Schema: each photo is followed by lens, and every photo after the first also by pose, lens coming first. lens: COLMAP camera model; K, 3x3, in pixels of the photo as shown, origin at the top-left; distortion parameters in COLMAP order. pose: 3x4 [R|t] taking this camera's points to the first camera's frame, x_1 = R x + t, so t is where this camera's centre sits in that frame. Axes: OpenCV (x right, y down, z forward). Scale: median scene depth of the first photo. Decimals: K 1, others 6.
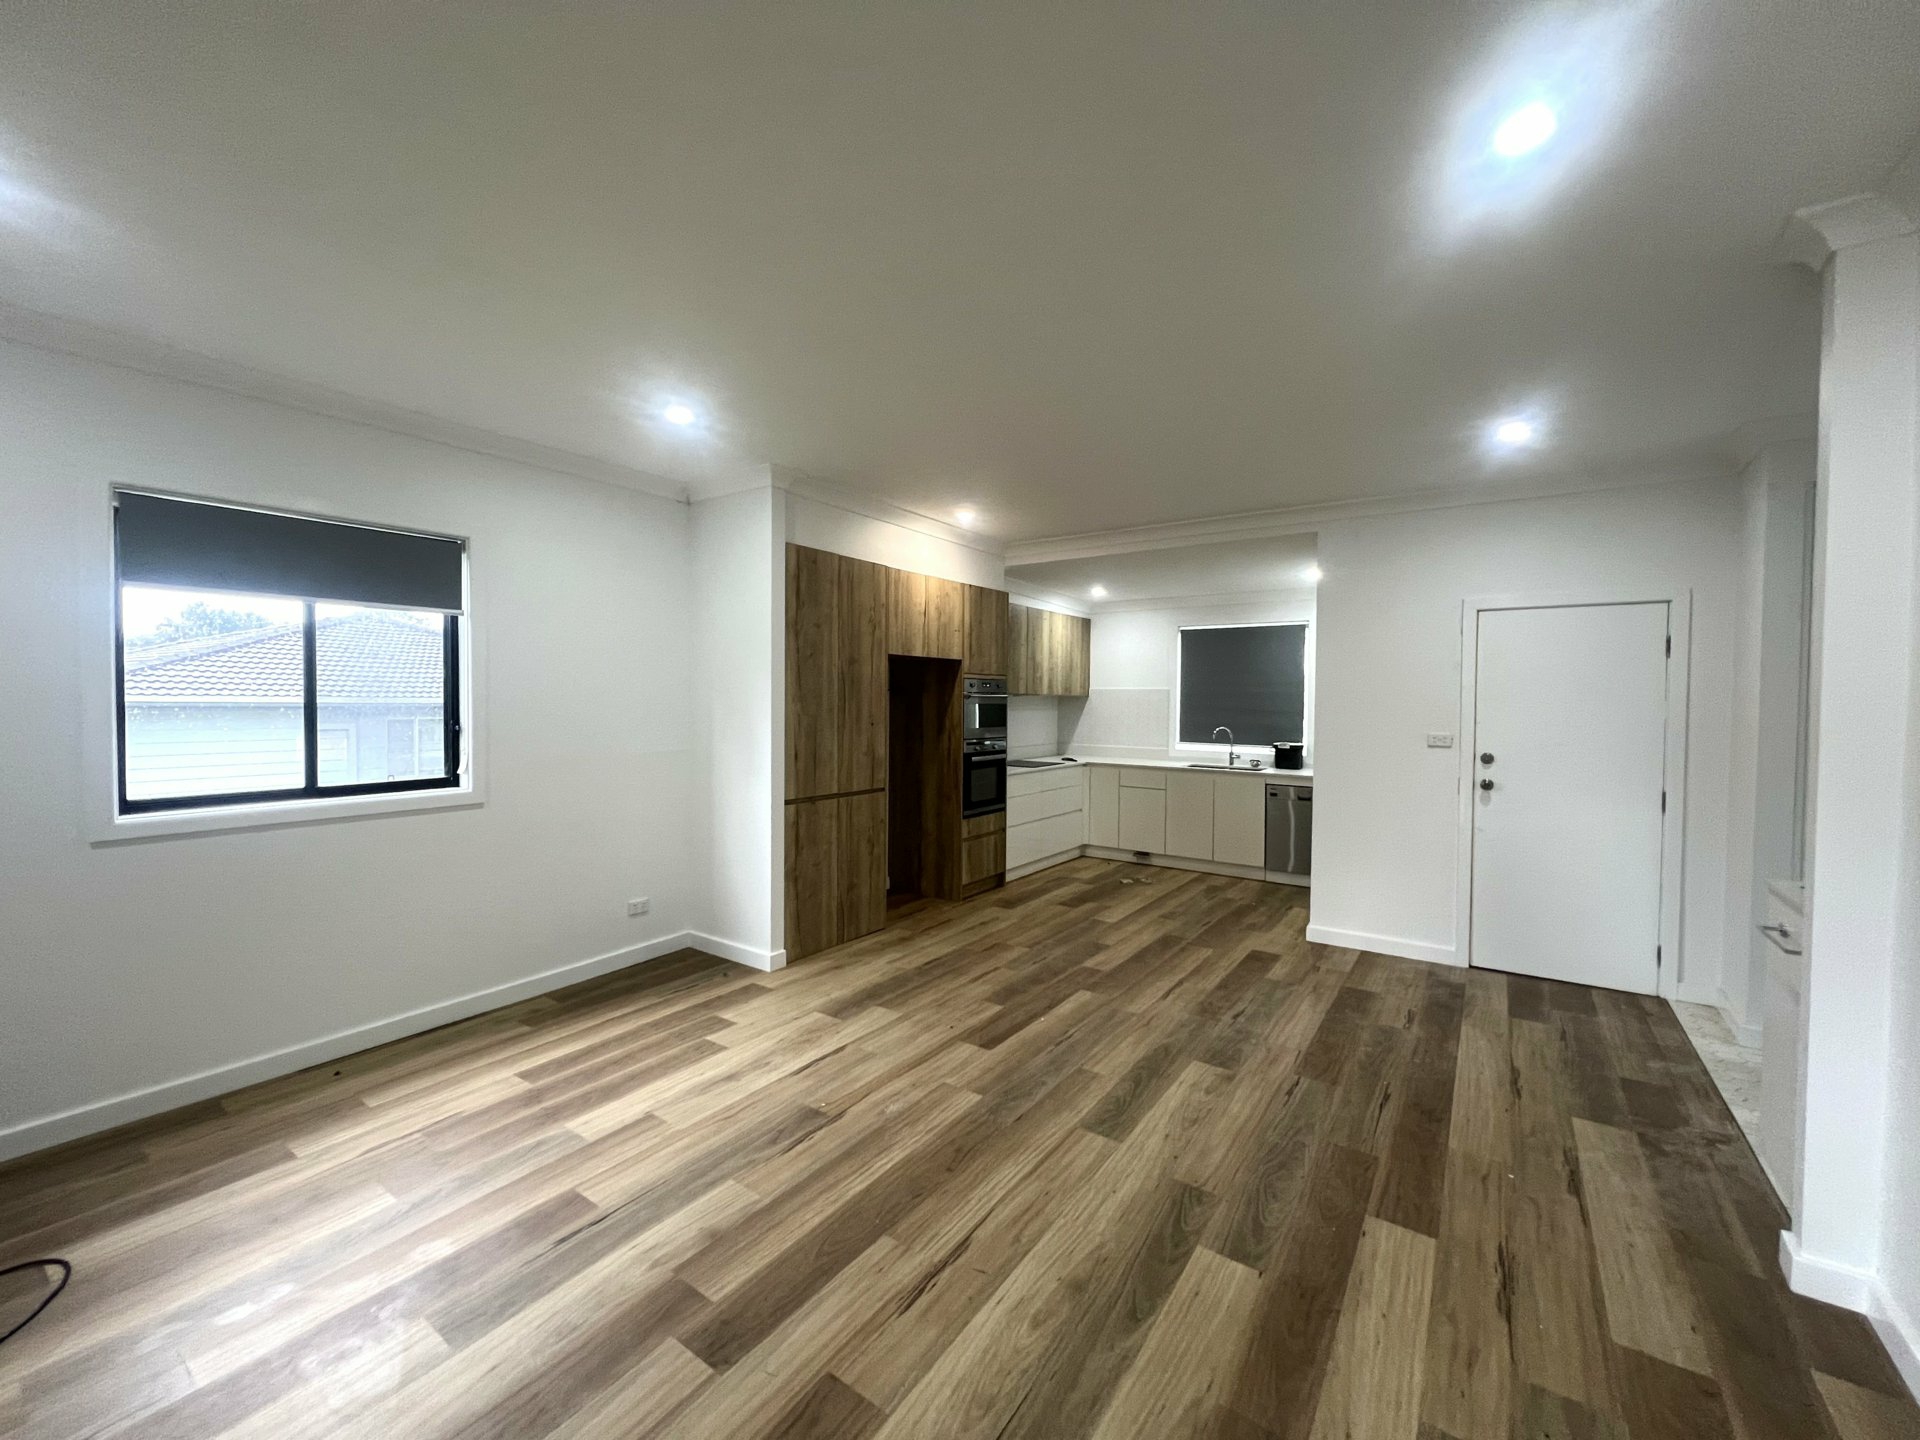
lens RADIAL K [[763.9, 0, 960.0], [0, 763.9, 720.0], [0, 0, 1]] dist [-0.000535, -0.000037]
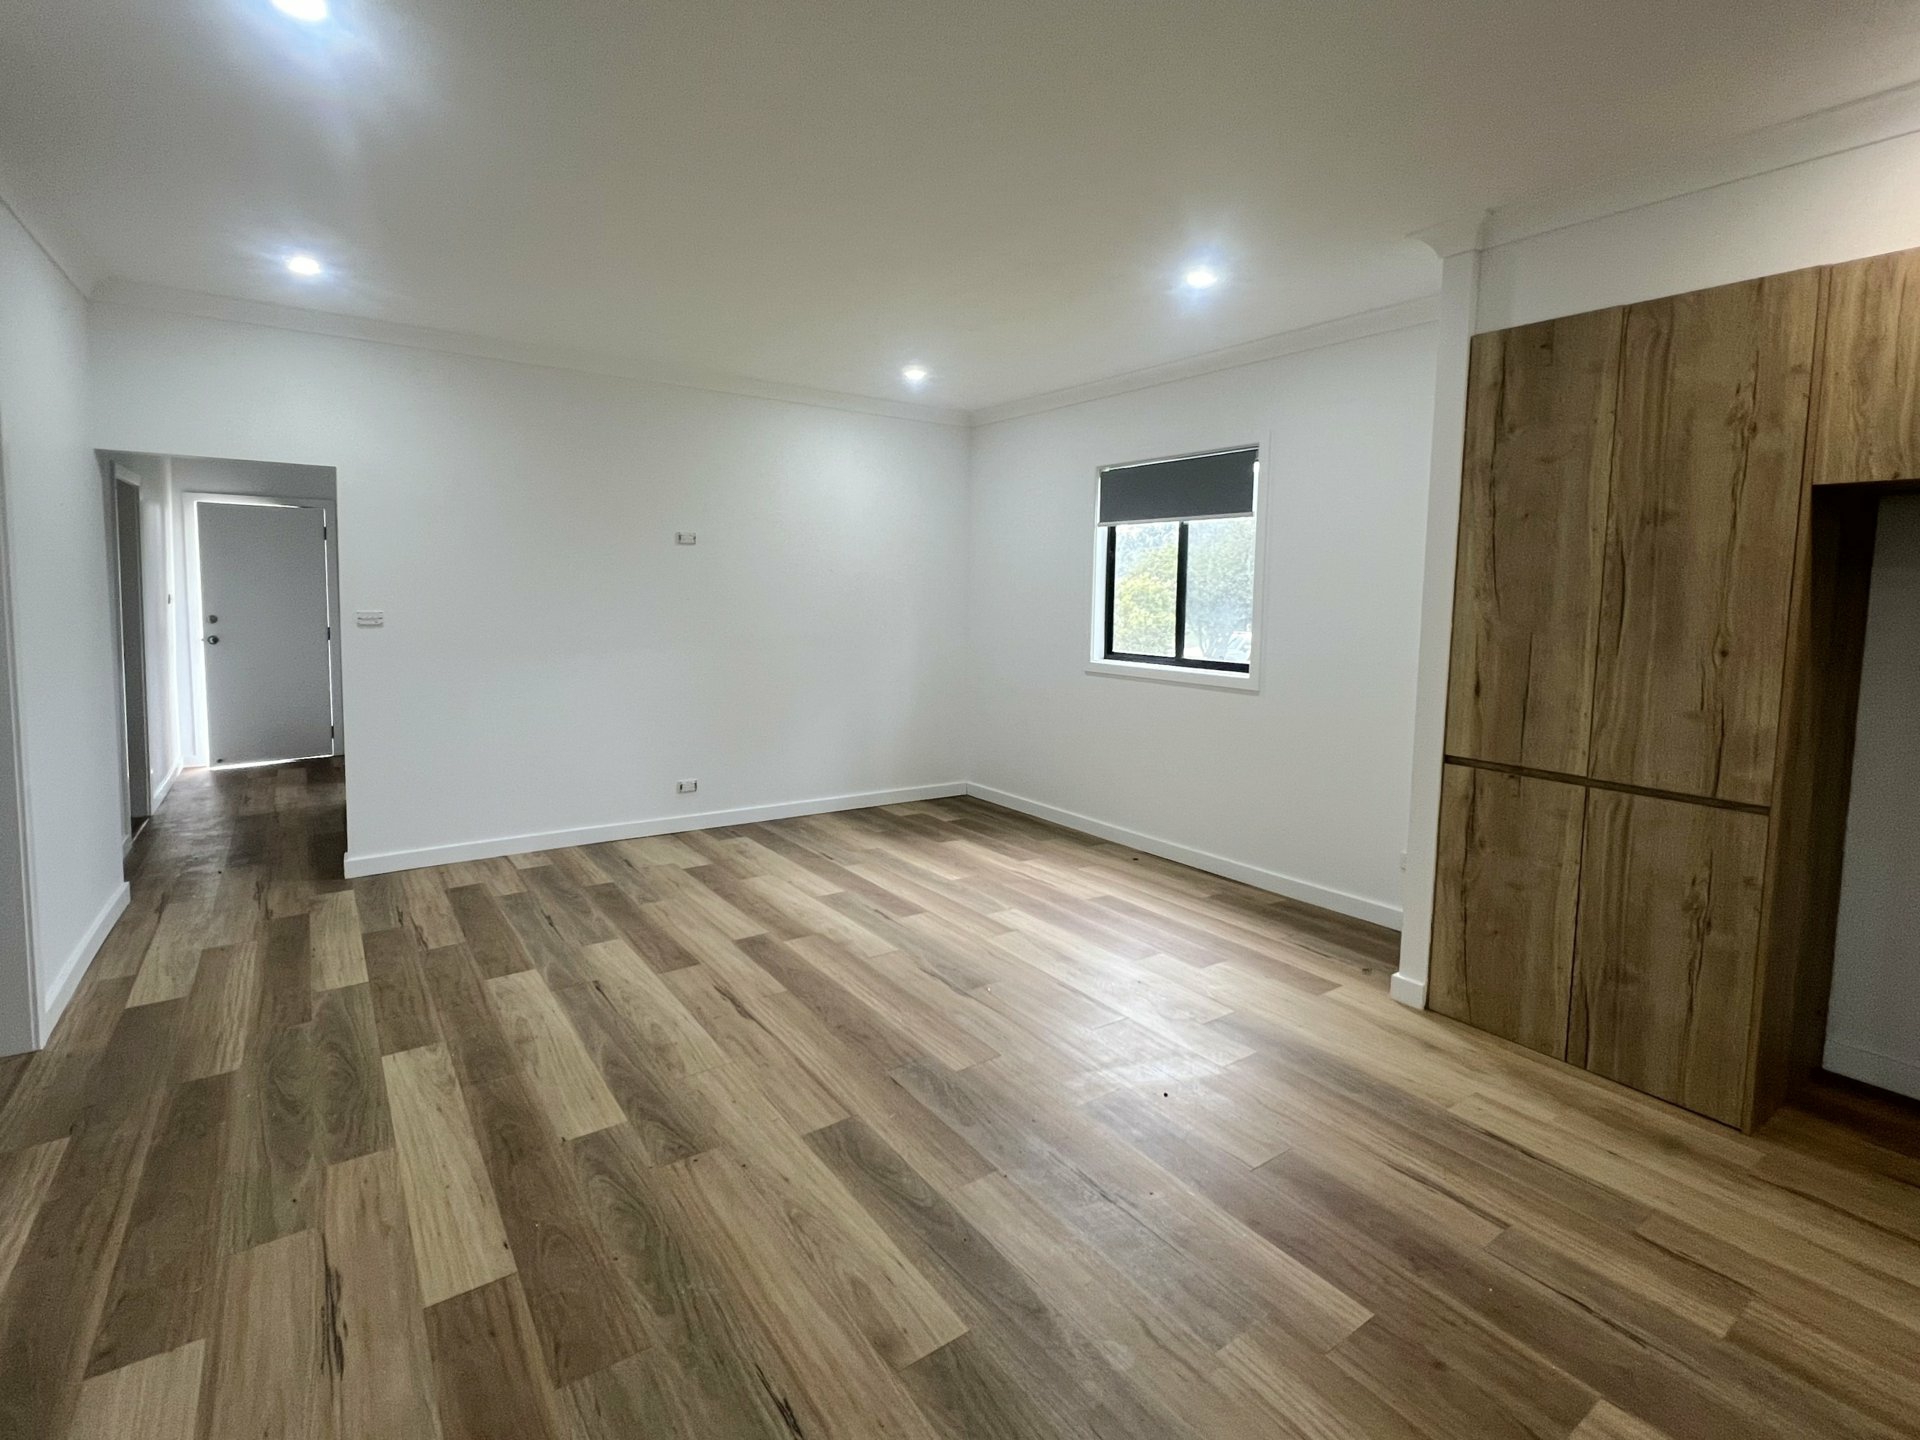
lens RADIAL K [[903.1, 0, 923.1], [0, 903.1, 663.2], [0, 0, 1]] dist [-0.001422, 0.000532]
pose [[-0.351468, 0.063456, -0.934047, 0.690793], [-0.044837, 0.995415, 0.084496, -0.015445], [0.935126, 0.071577, -0.347011, 0.960505]]
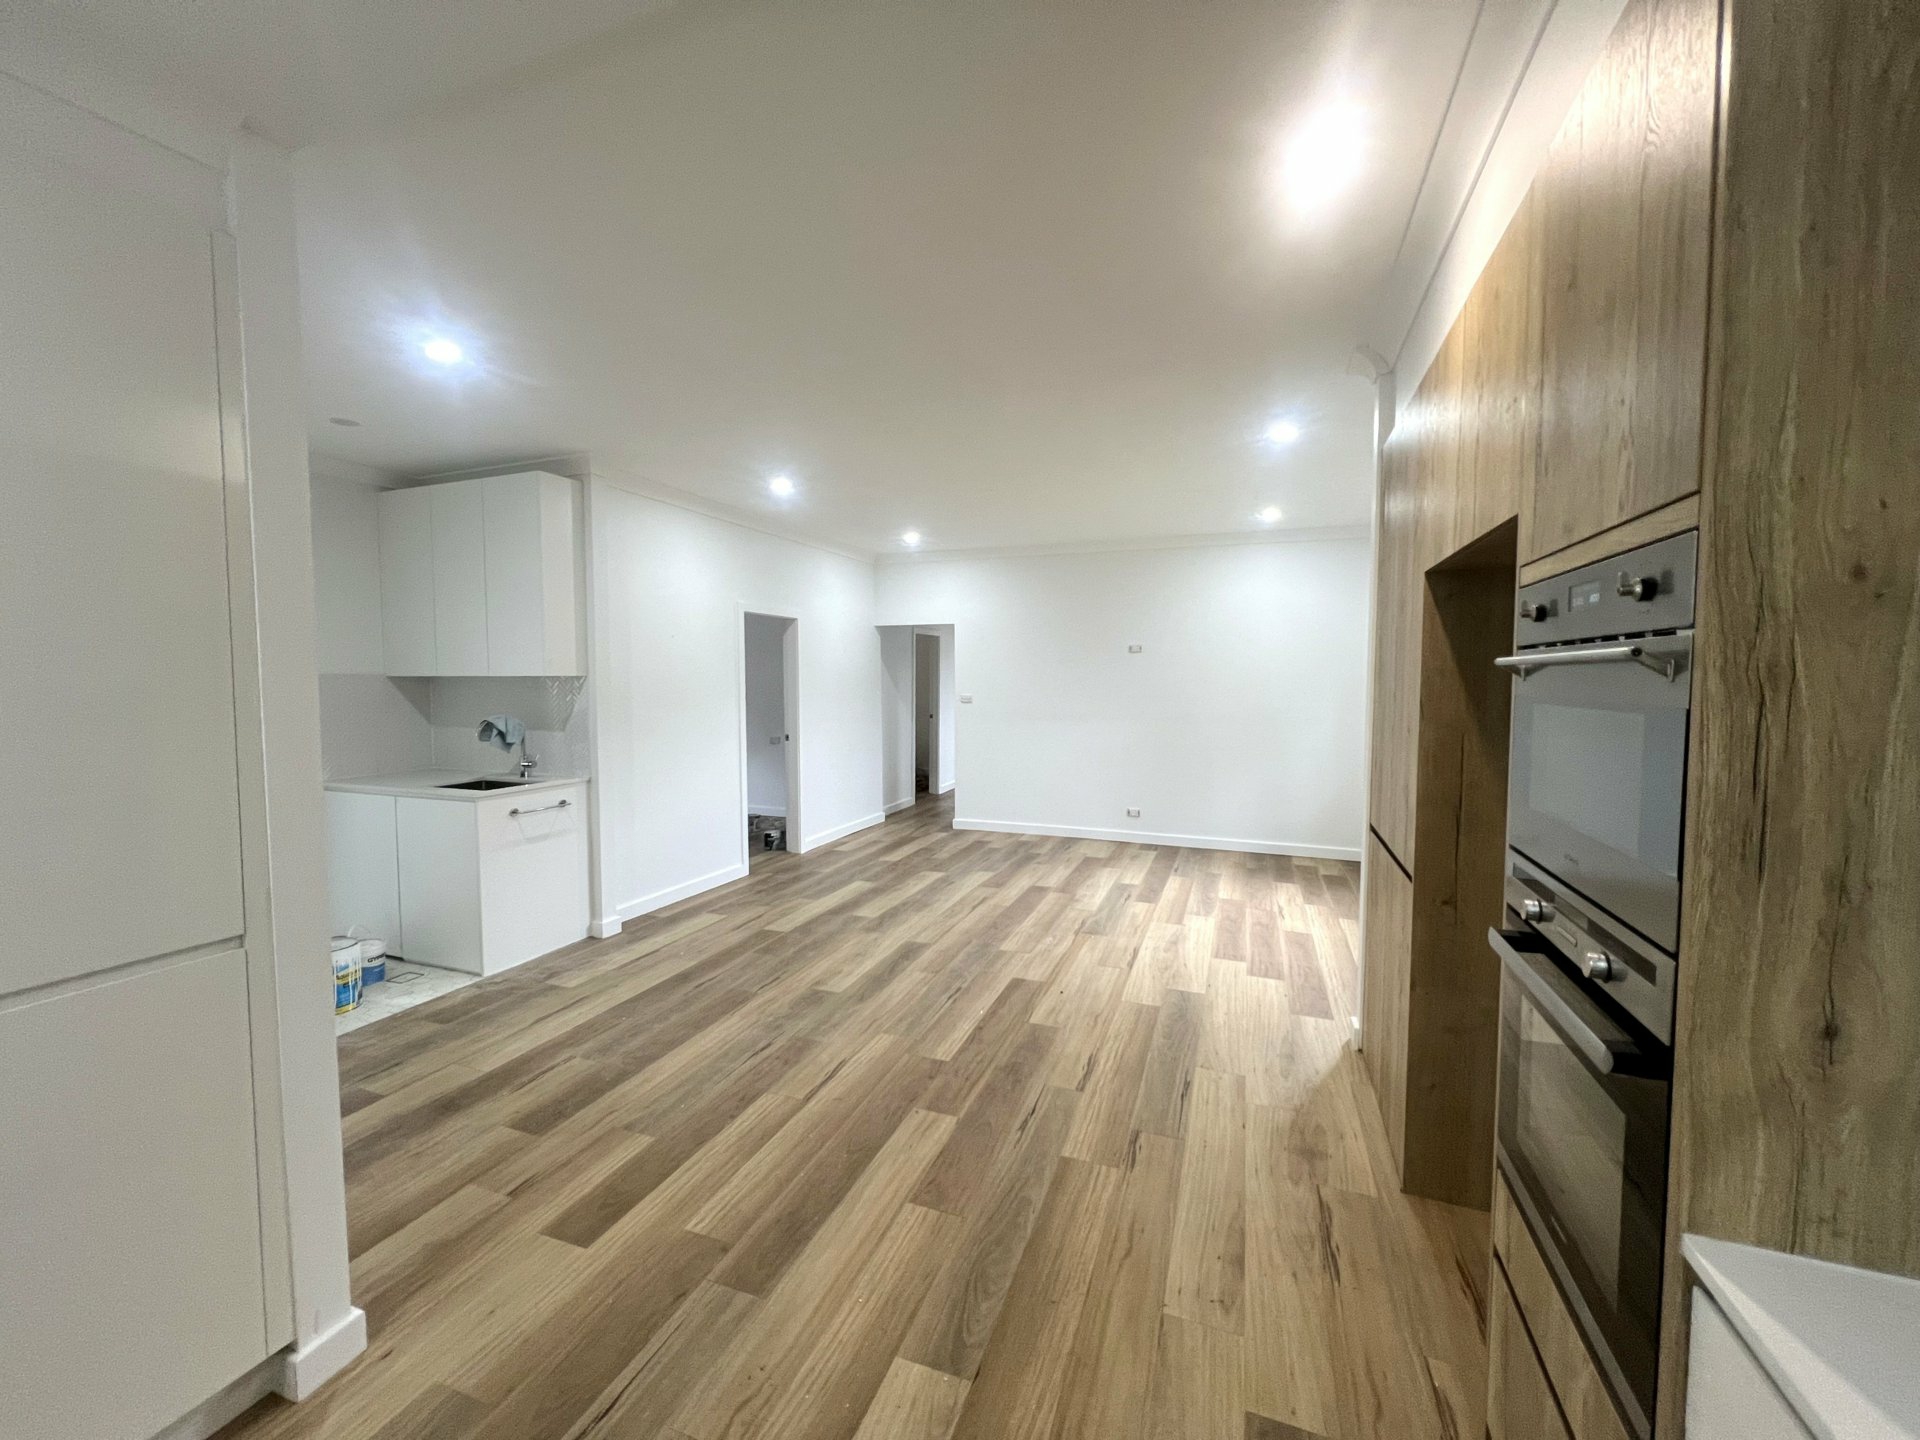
lens RADIAL K [[770.7, 0, 960.0], [0, 770.7, 720.0], [0, 0, 1]] dist [0.000299, 0.000045]
pose [[-0.968406, 0.005958, -0.249307, 0.351416], [-0.014605, 0.996644, 0.080550, -0.045608], [0.248950, 0.081646, -0.965069, 1.786038]]
